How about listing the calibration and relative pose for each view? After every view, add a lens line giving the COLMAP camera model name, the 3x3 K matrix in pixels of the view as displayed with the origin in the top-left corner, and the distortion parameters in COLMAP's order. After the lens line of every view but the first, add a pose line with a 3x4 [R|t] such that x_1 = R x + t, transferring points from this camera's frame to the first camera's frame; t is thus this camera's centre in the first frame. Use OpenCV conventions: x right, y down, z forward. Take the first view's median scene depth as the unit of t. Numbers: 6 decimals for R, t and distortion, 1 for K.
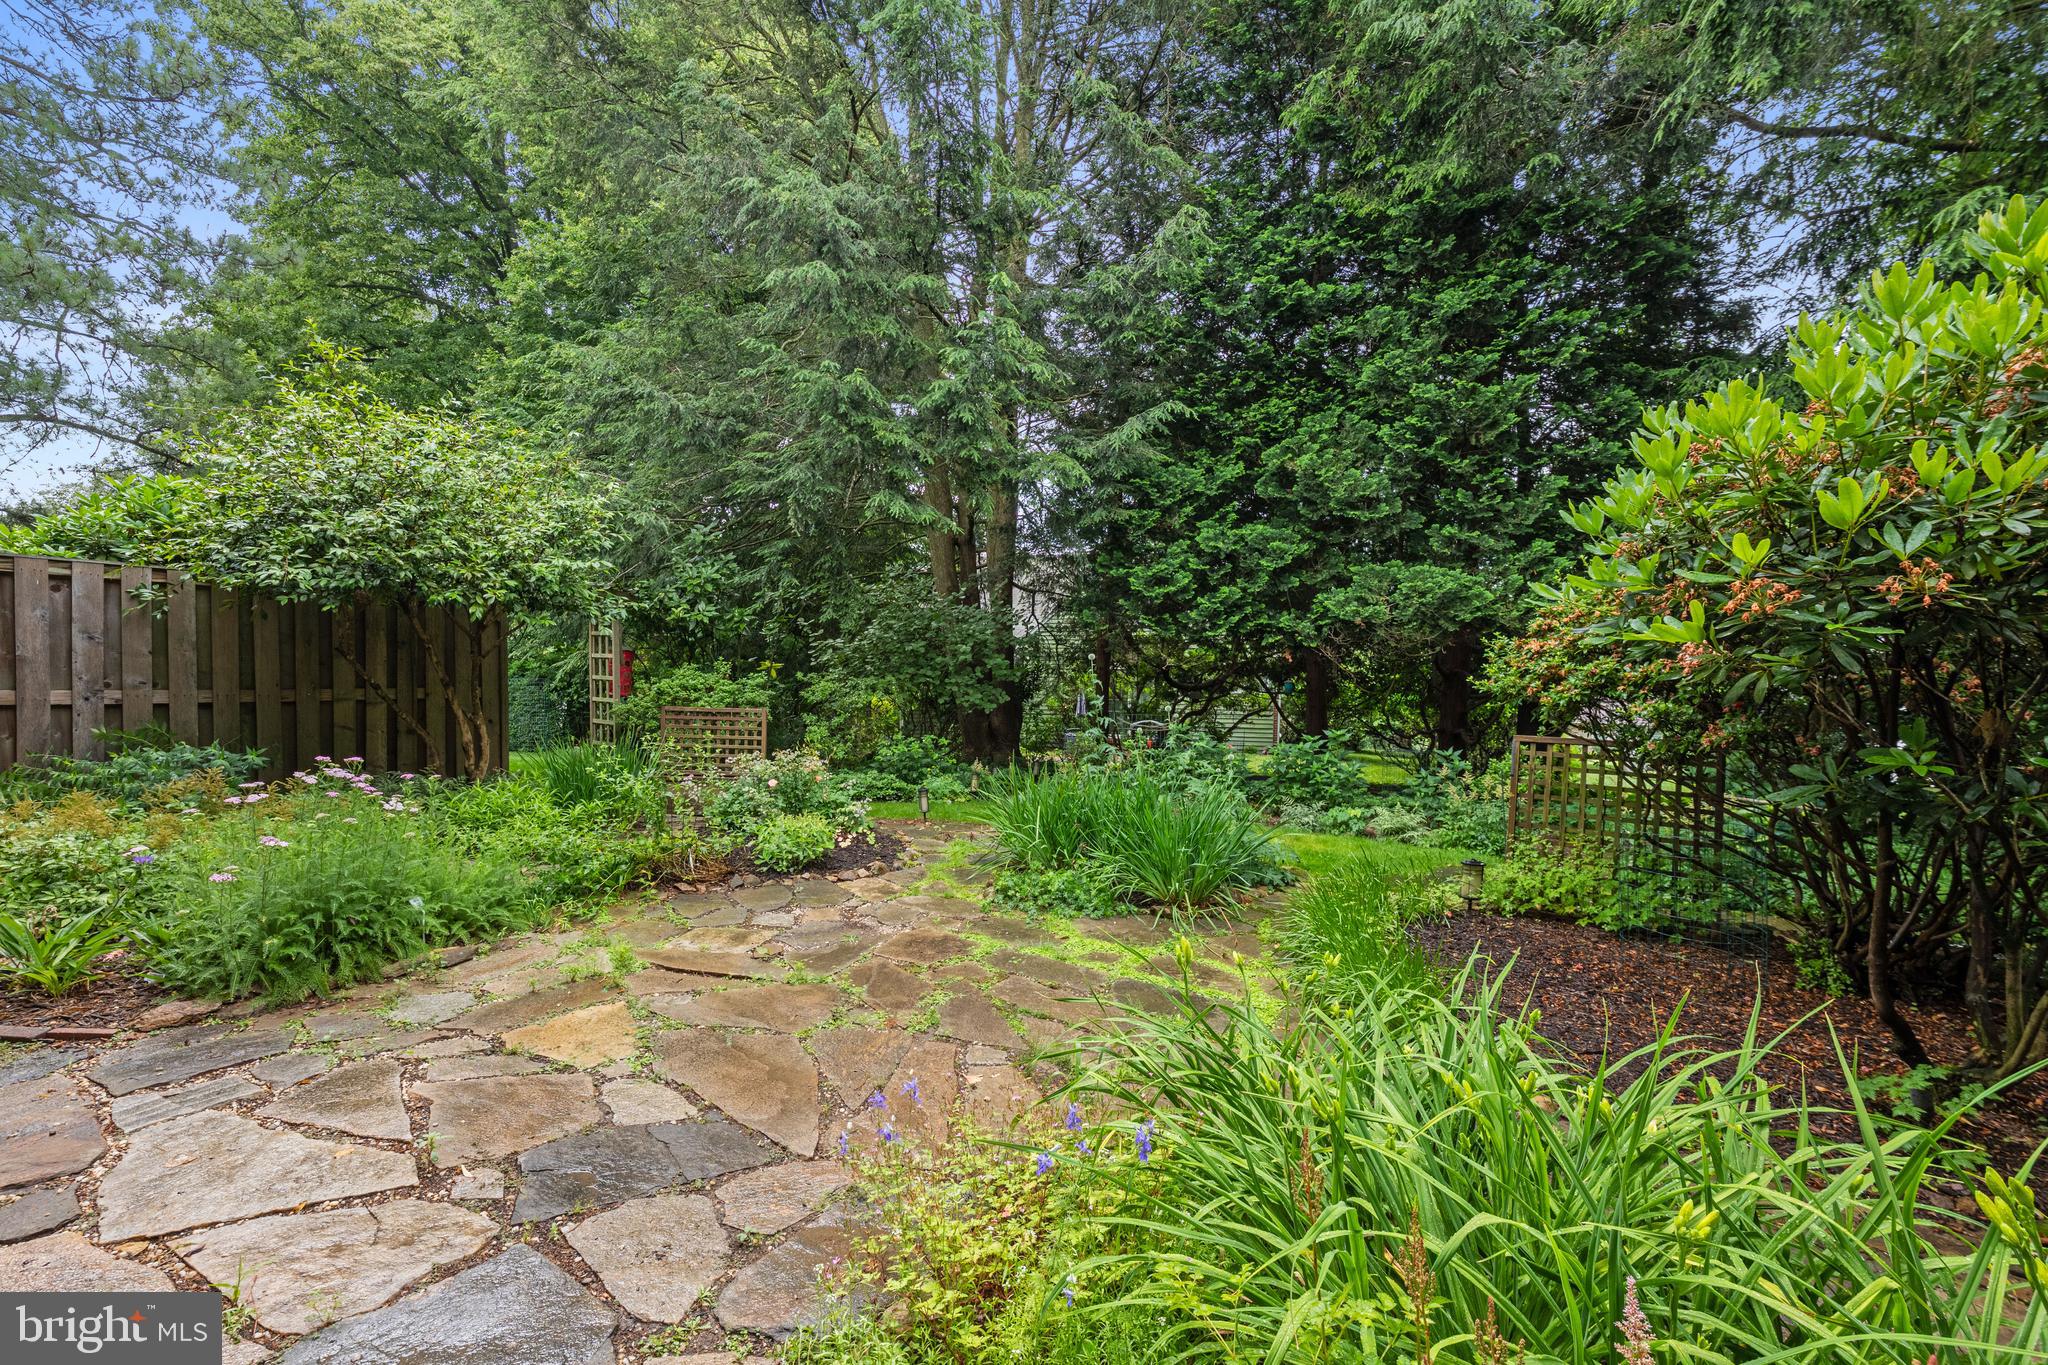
lens RADIAL K [[826.3, 0, 1013.8], [0, 826.3, 688.9], [0, 0, 1]] dist [-0.008159, 0.001076]
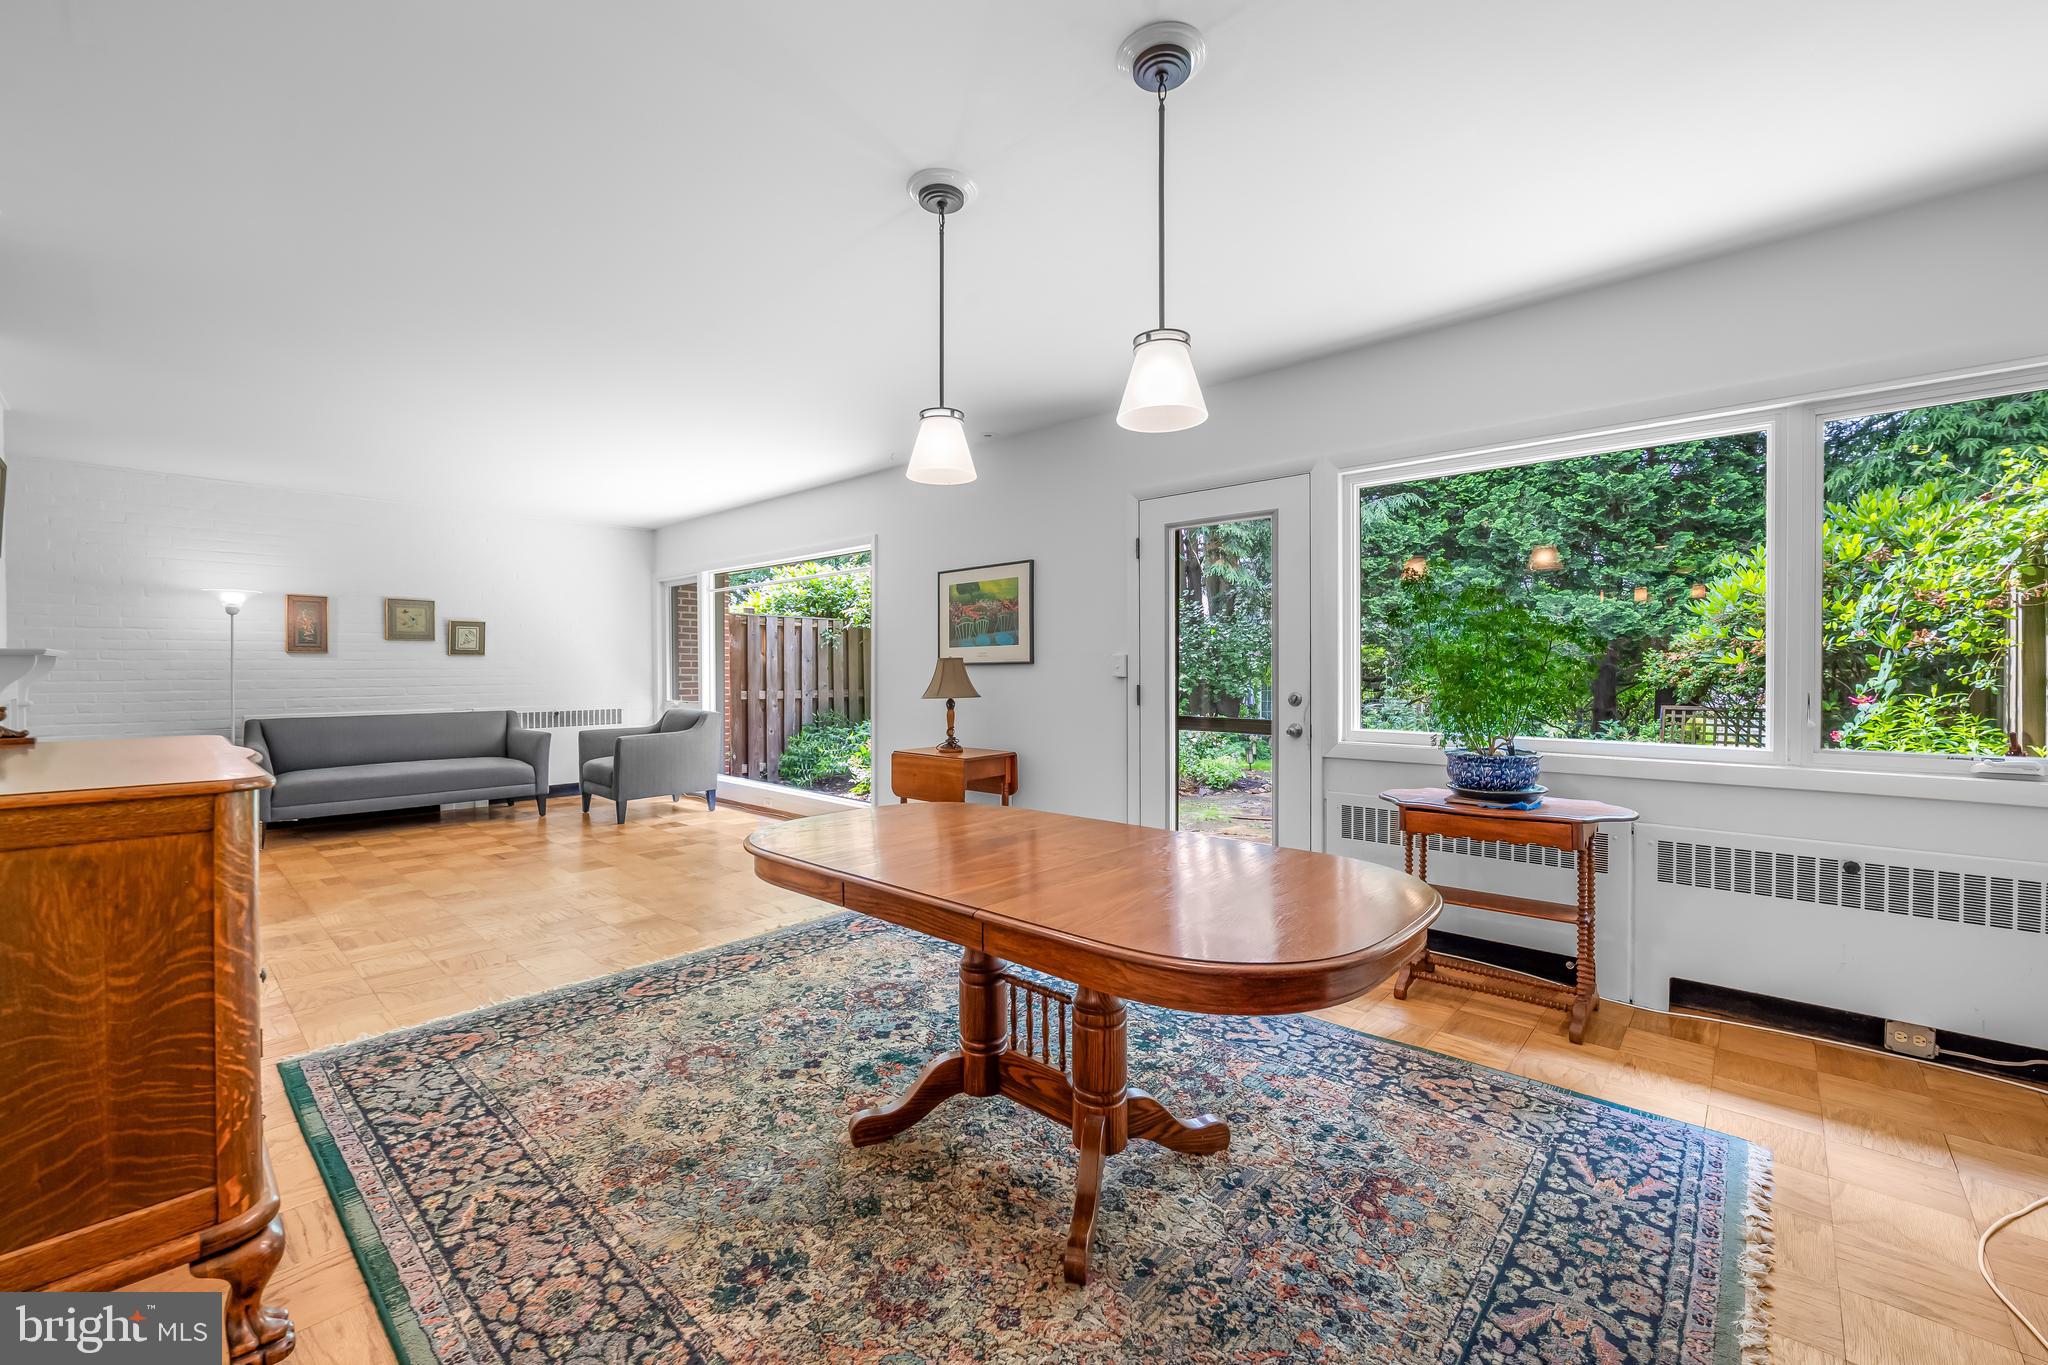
lens RADIAL K [[826.3, 0, 1026.3], [0, 826.3, 676.6], [0, 0, 1]] dist [-0.008159, 0.001076]
pose [[0.995267, -0.013978, -0.096172, -0.366118], [0.013229, 0.999877, -0.008420, -0.006042], [0.096278, 0.007108, 0.995329, -0.561828]]
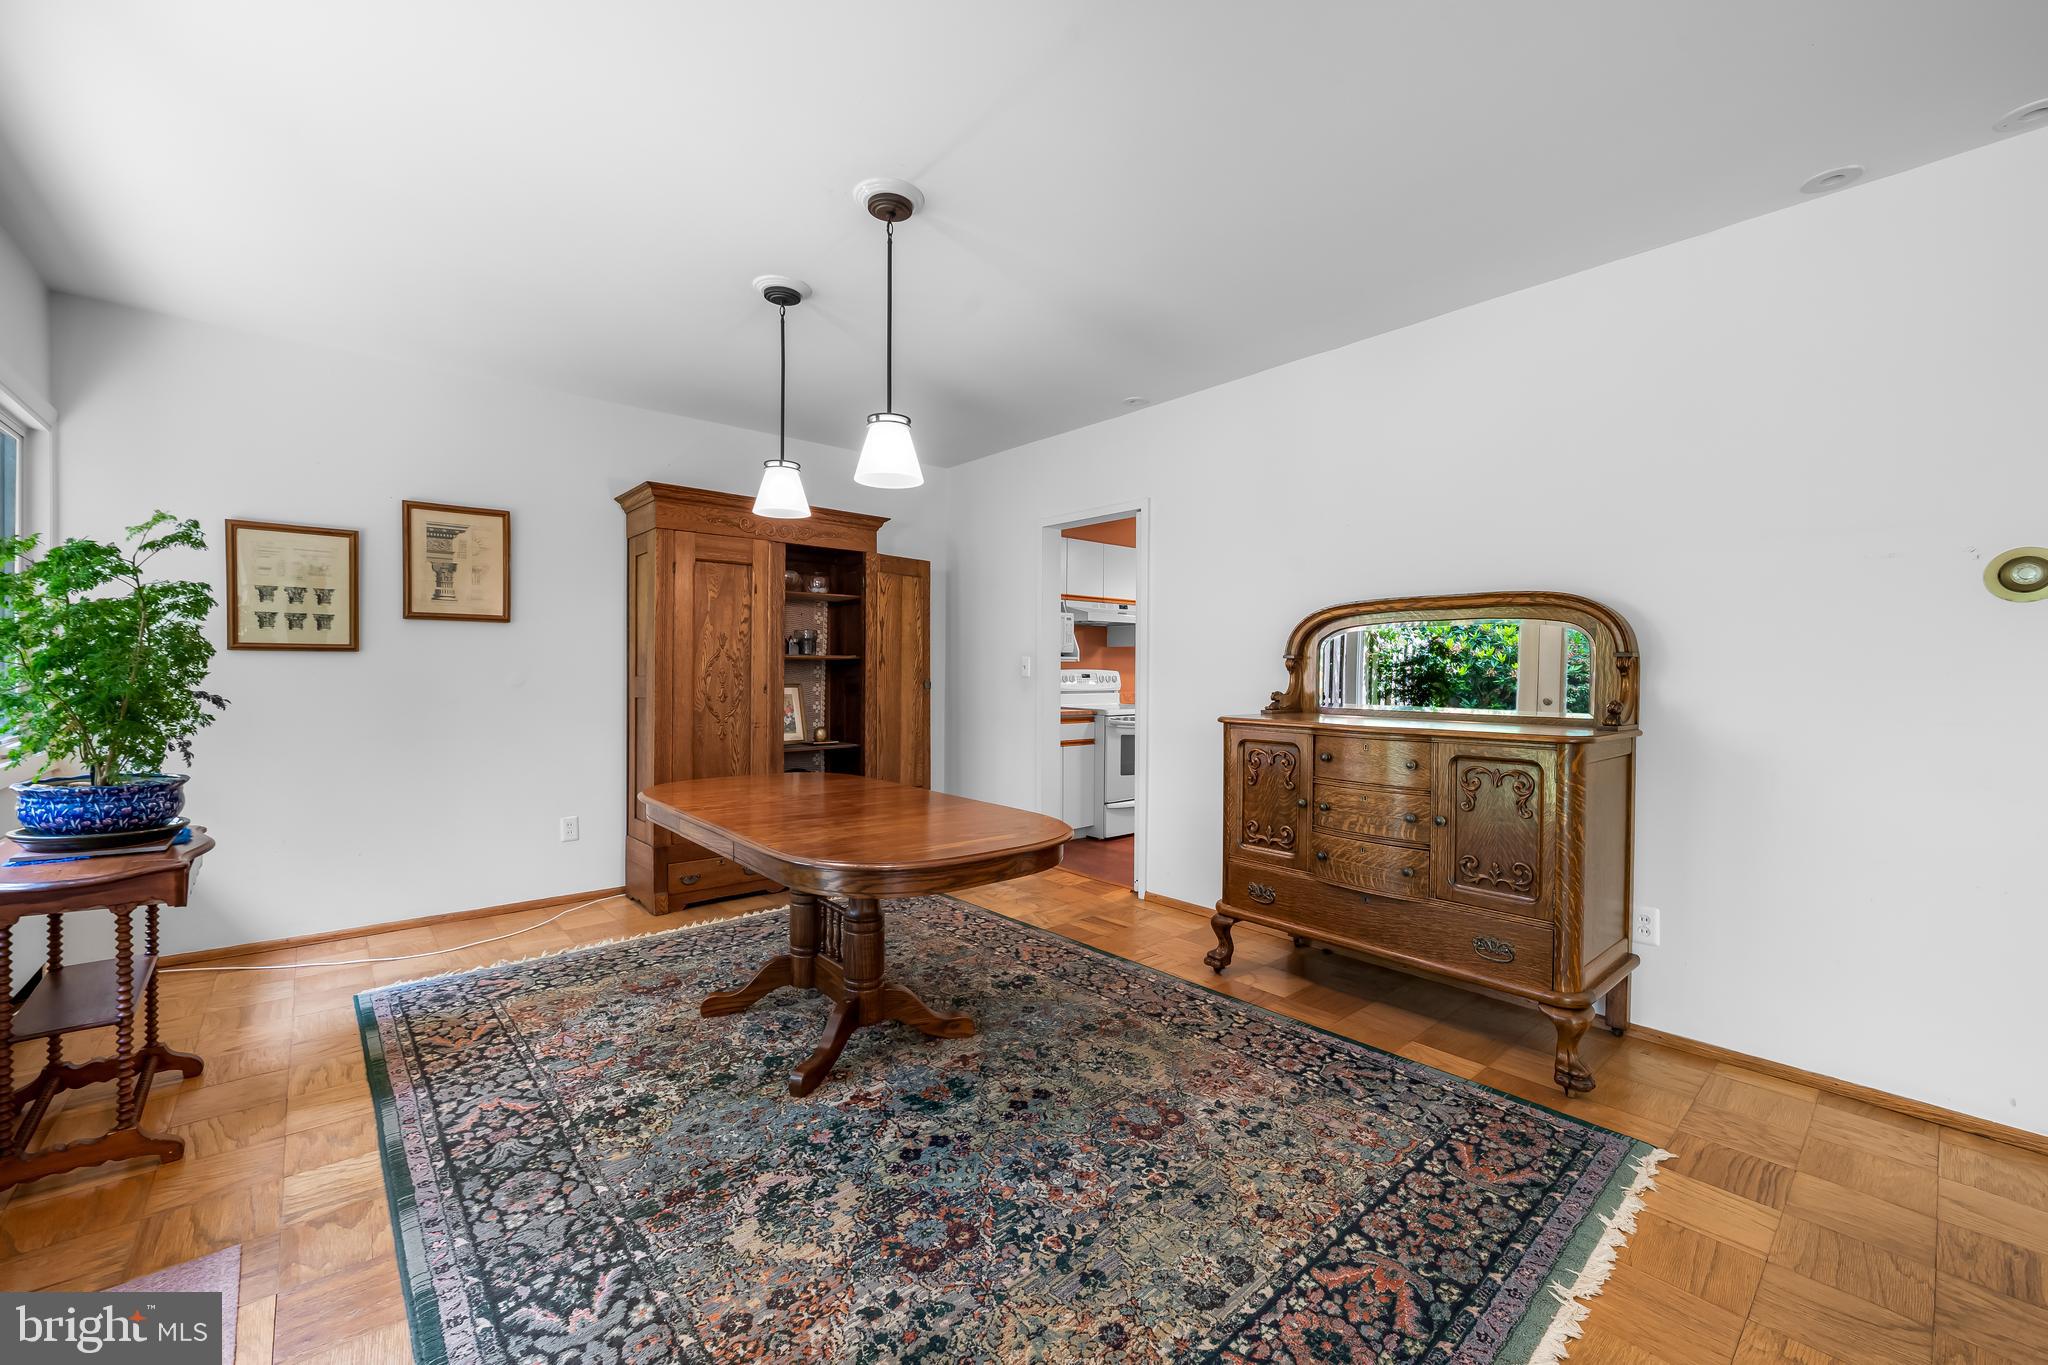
lens RADIAL K [[826.3, 0, 1024.4], [0, 826.3, 681.0], [0, 0, 1]] dist [-0.008159, 0.001076]
pose [[-0.977031, -0.023757, 0.211770, -0.558556], [-0.016737, 0.999251, 0.034884, -0.020086], [-0.212440, 0.030539, -0.976697, 0.085844]]
